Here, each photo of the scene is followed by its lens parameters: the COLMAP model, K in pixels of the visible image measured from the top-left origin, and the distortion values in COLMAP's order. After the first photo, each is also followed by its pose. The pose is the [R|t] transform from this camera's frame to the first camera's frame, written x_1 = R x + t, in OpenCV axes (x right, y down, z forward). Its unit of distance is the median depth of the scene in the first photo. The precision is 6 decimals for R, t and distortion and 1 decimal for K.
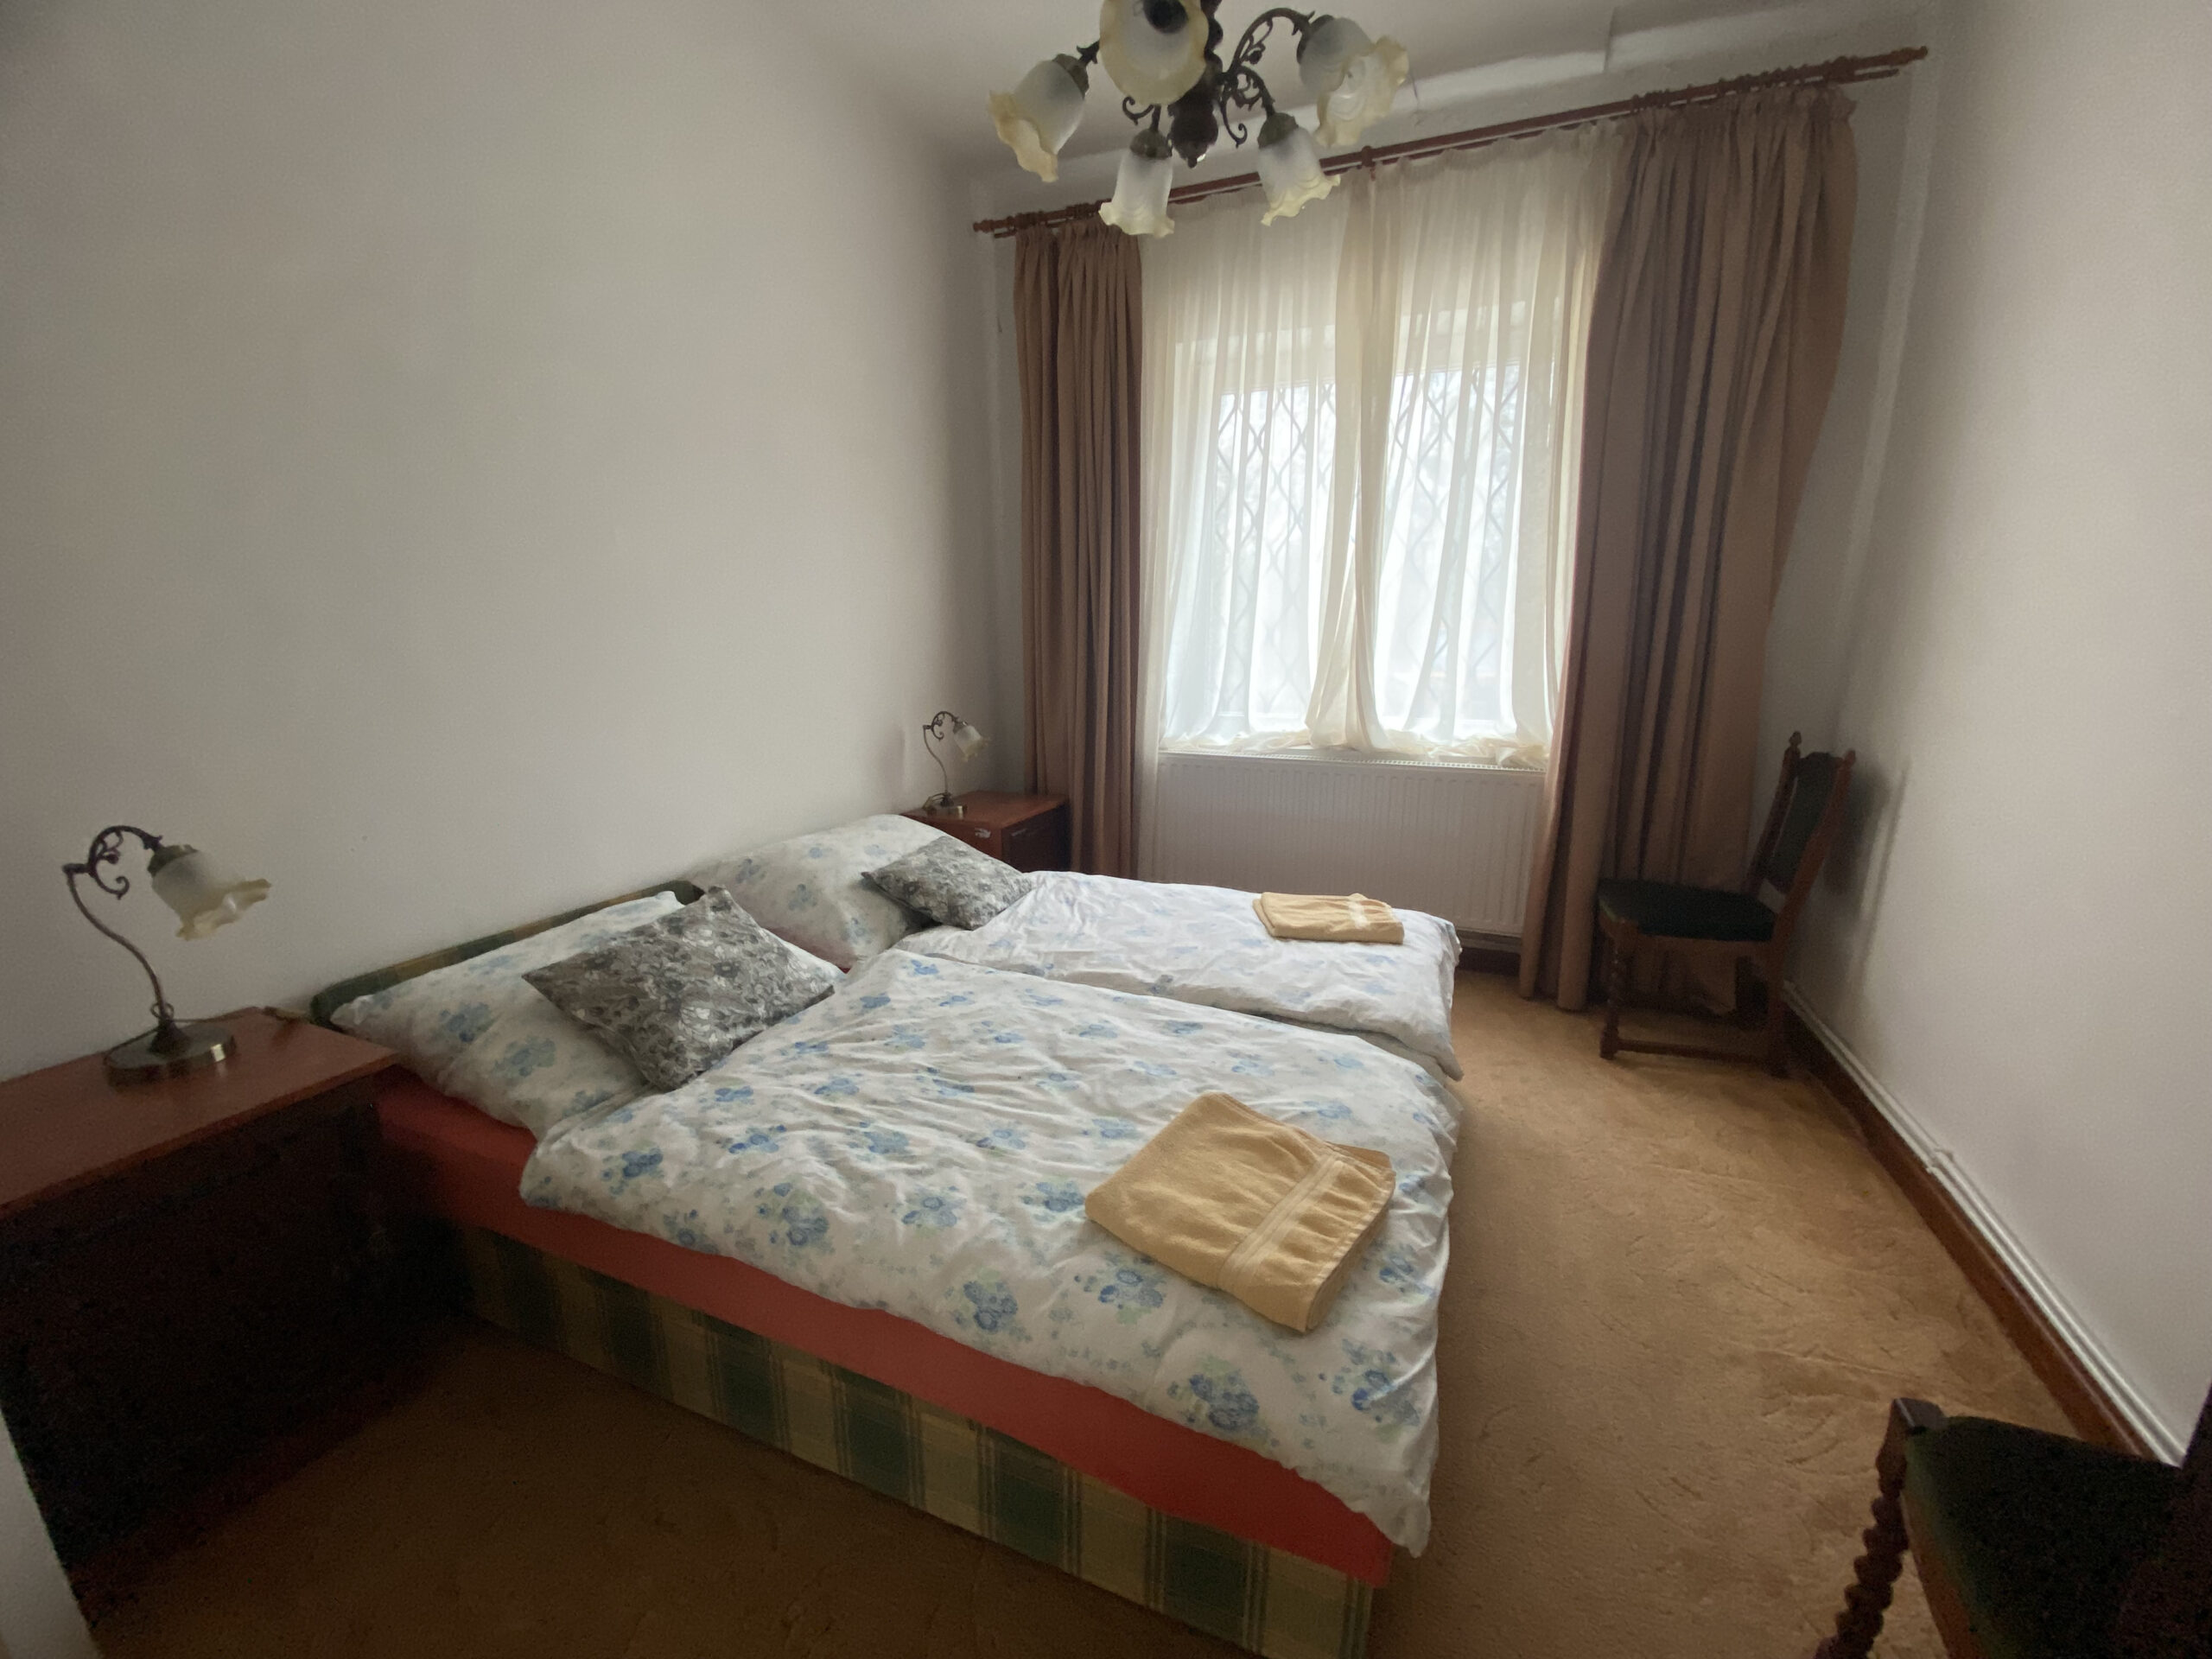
lens RADIAL K [[898.5, 0, 1114.5], [0, 898.5, 817.4], [0, 0, 1]] dist [-0.001252, -0.000406]
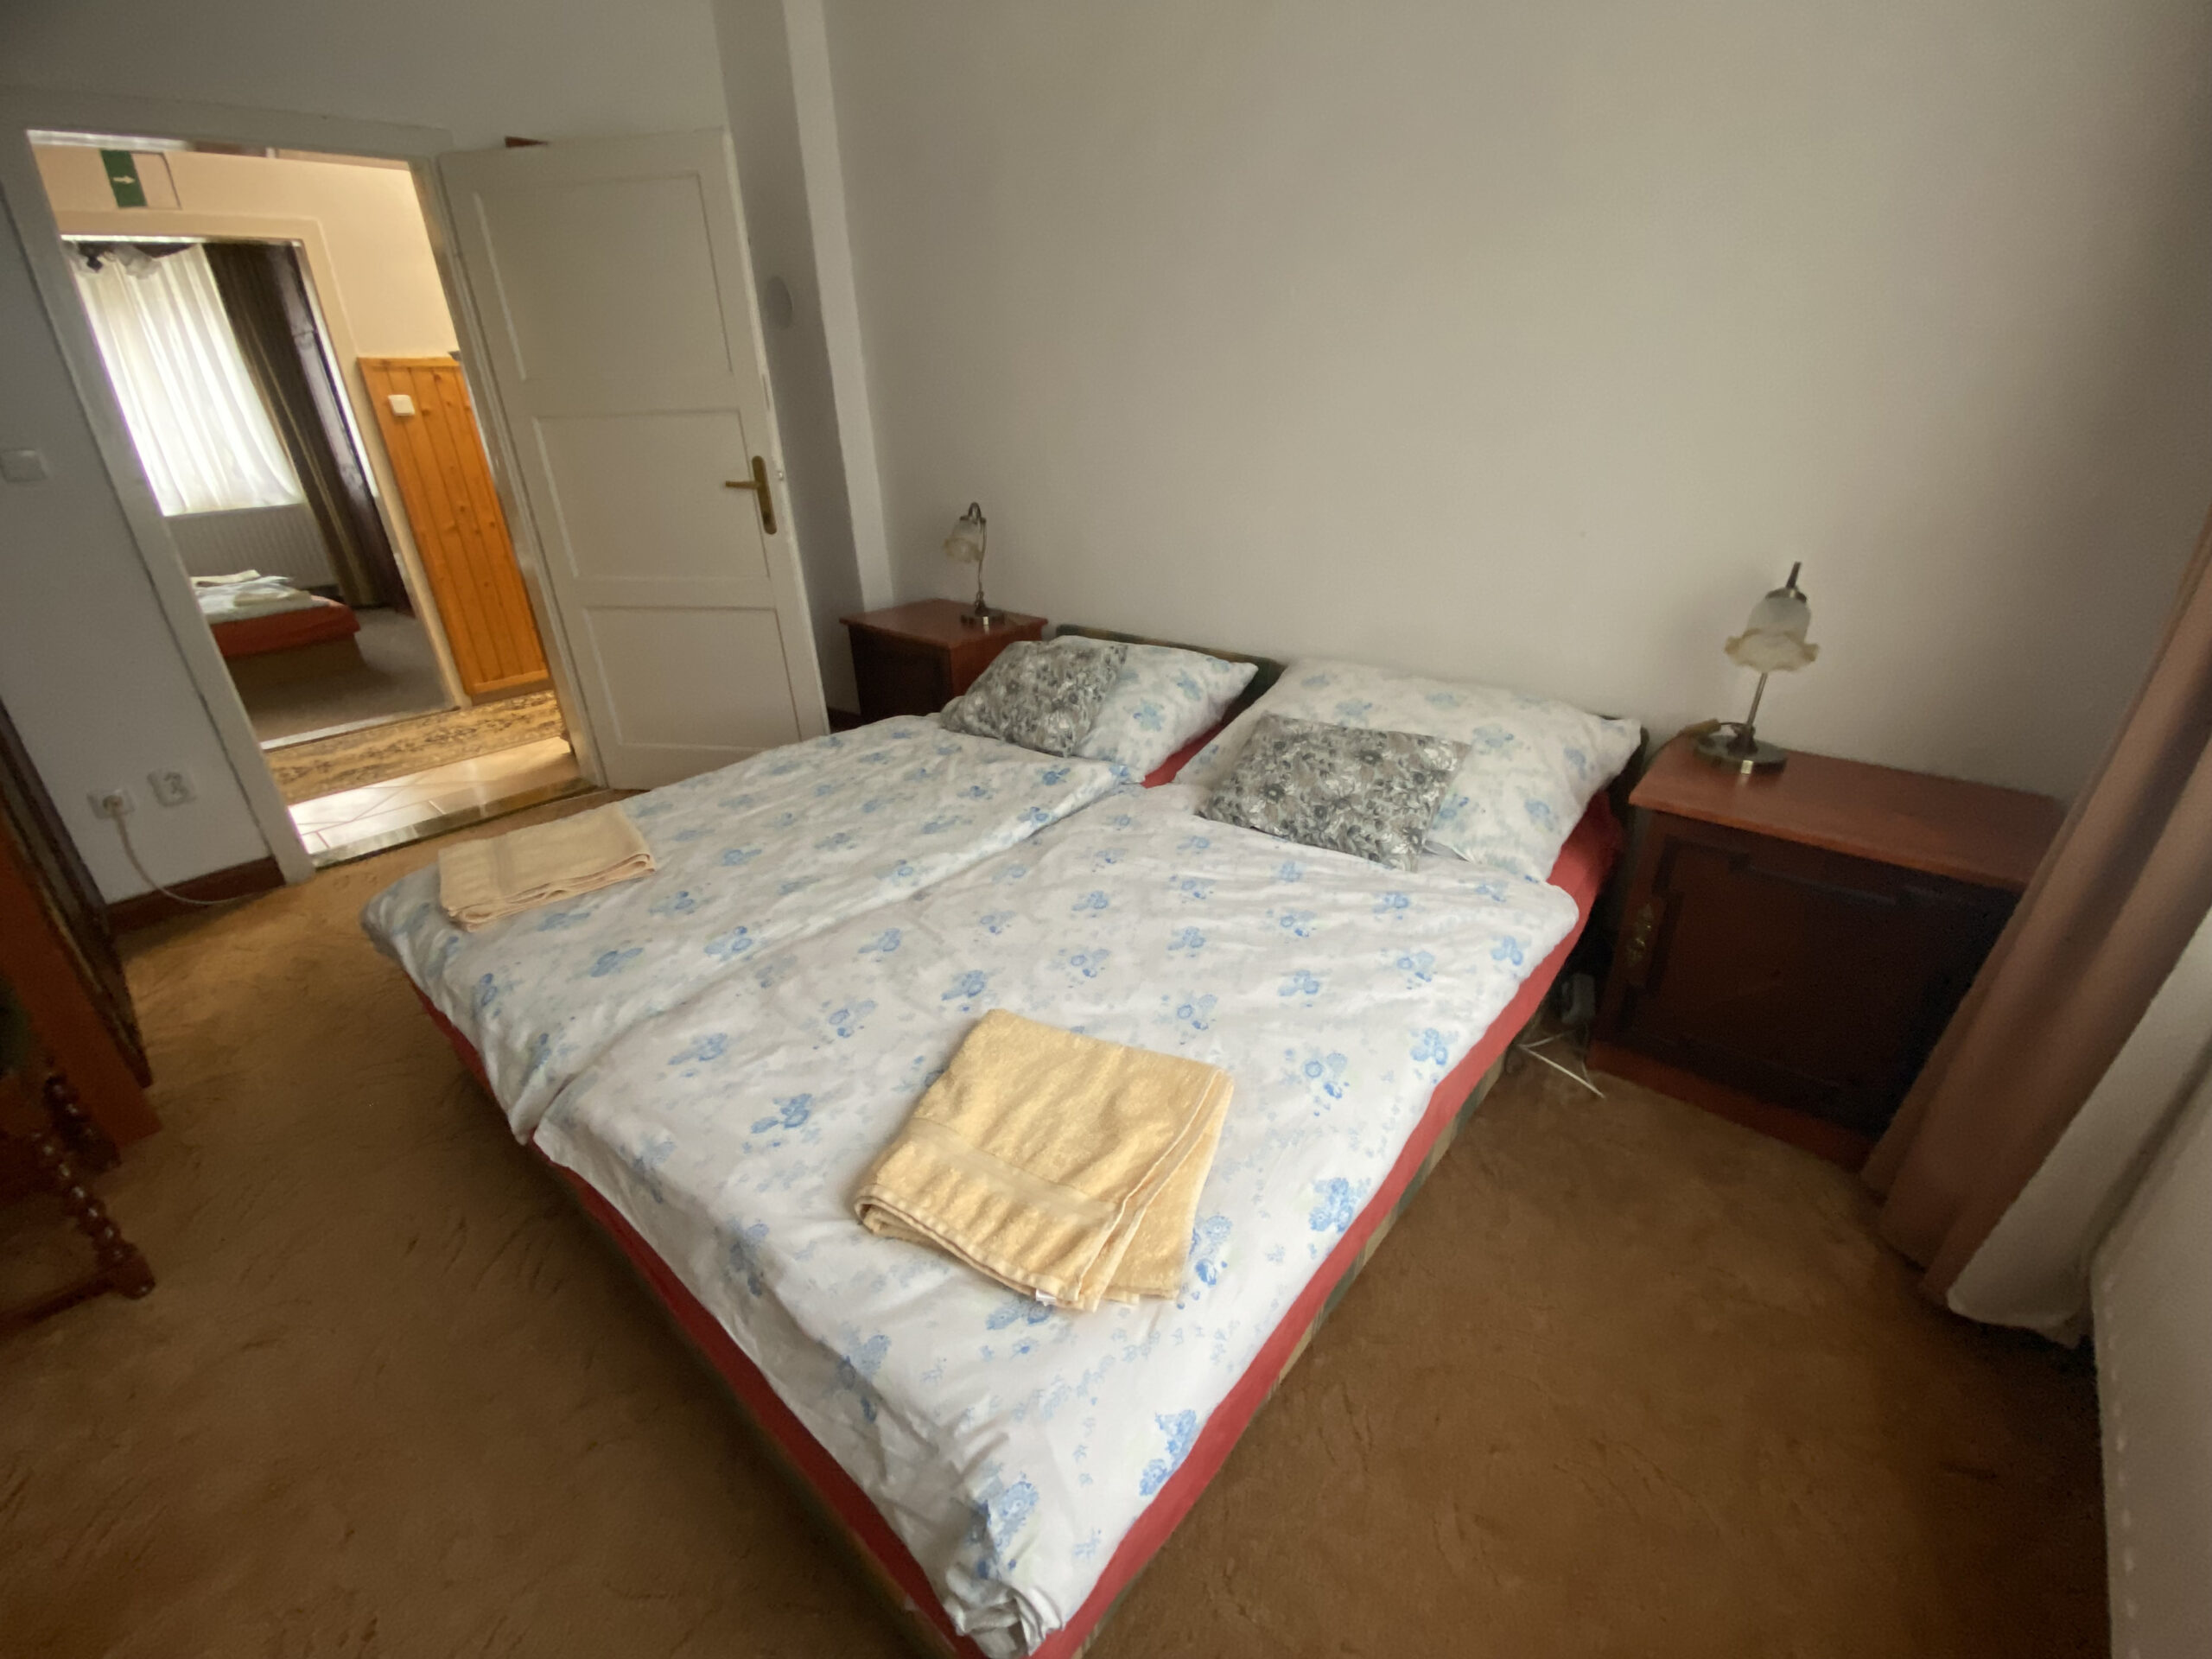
lens RADIAL K [[898.5, 0, 1114.5], [0, 898.5, 817.4], [0, 0, 1]] dist [-0.001252, -0.000406]
pose [[-0.306738, 0.391661, -0.867475, 0.696548], [-0.185437, 0.869354, 0.458080, -0.278273], [0.933555, 0.301372, -0.194036, 1.395966]]
